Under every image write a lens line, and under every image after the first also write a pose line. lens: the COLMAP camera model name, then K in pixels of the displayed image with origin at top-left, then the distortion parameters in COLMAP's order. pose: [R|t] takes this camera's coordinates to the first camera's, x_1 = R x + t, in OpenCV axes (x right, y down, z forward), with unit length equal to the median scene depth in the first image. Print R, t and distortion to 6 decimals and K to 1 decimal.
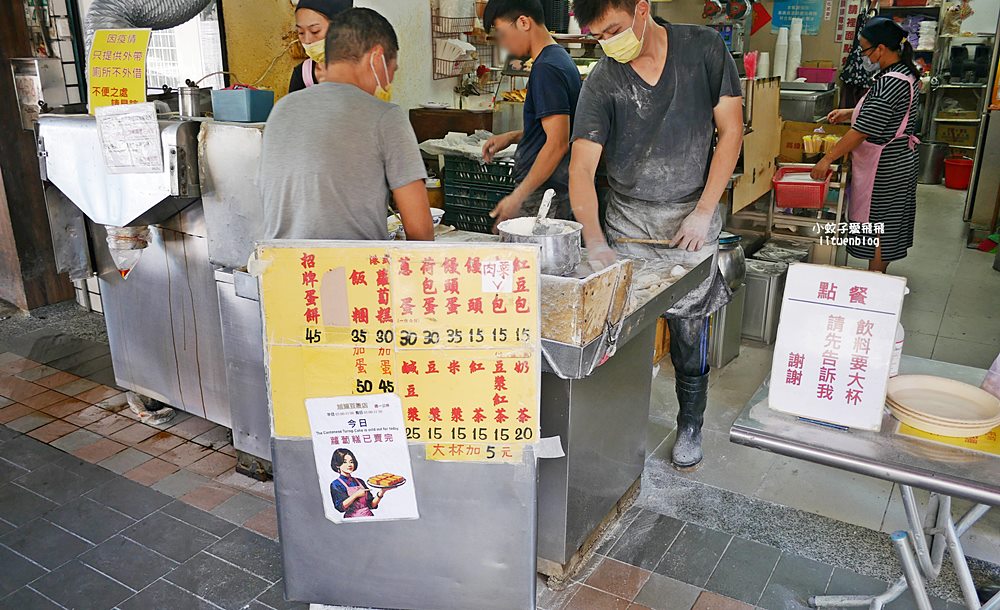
lens RADIAL K [[875.3, 0, 490.6], [0, 875.3, 324.2], [0, 0, 1]] dist [-0.061571, 0.020813]
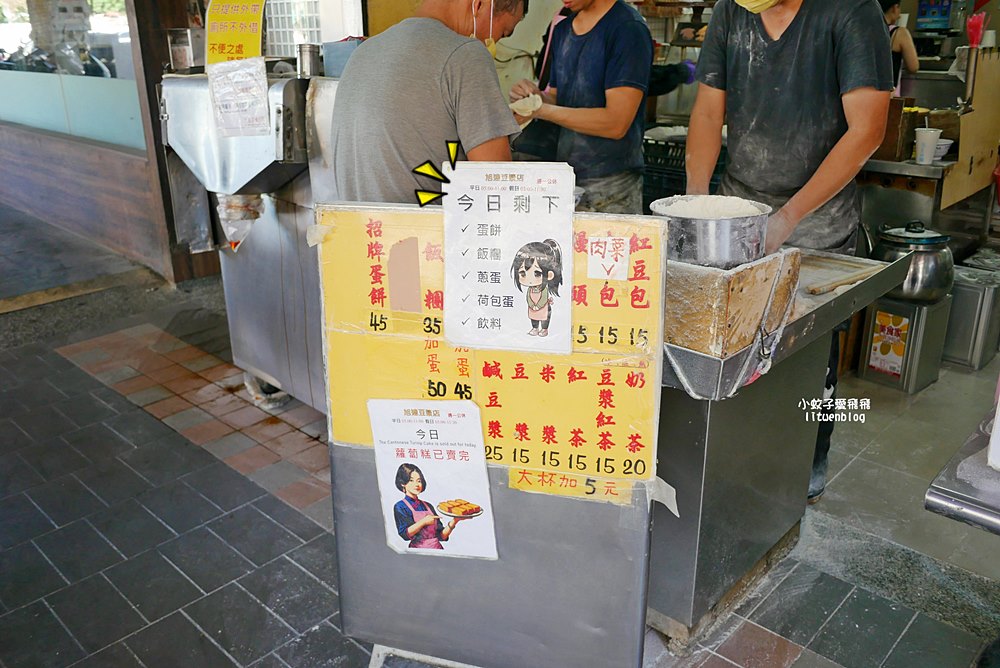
lens RADIAL K [[856.9, 0, 488.0], [0, 856.9, 325.3], [0, 0, 1]] dist [-0.042634, 0.006059]
pose [[0.976622, 0.061584, -0.205954, 0.055051], [-0.060823, 0.998098, 0.010030, 0.001935], [0.206180, 0.002732, 0.978510, 0.227090]]
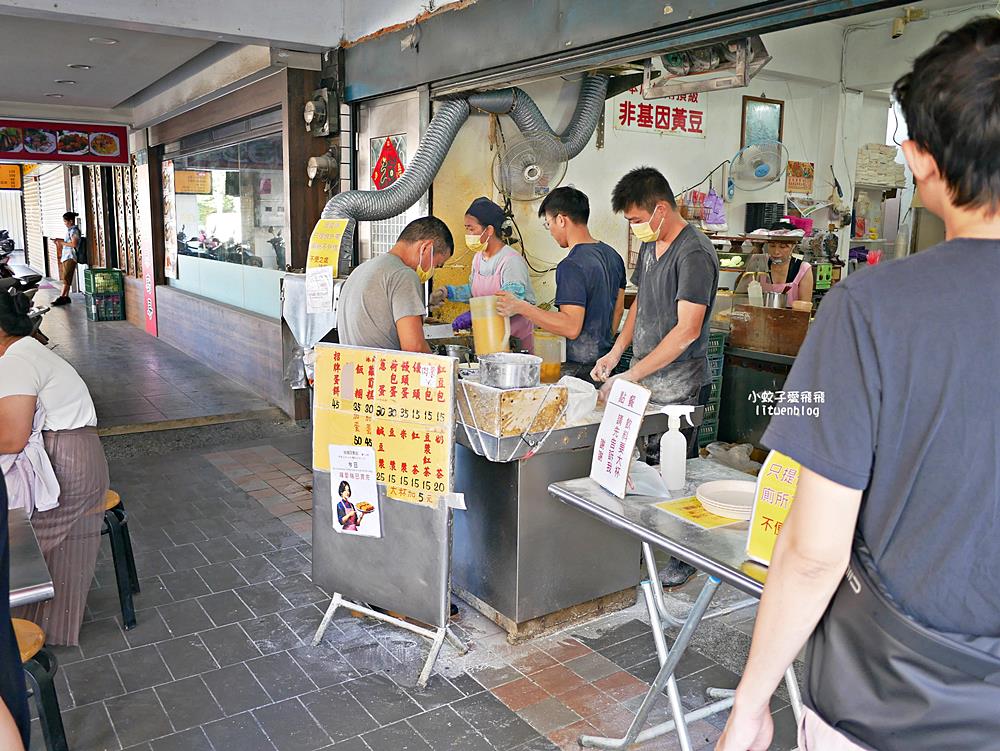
lens RADIAL K [[843.4, 0, 503.2], [0, 843.4, 373.9], [0, 0, 1]] dist [-0.020433, -0.013916]
pose [[0.886908, 0.097809, -0.451473, 0.696899], [-0.169544, 0.978045, -0.121176, 0.086644], [0.429708, 0.184016, 0.884018, -0.215503]]
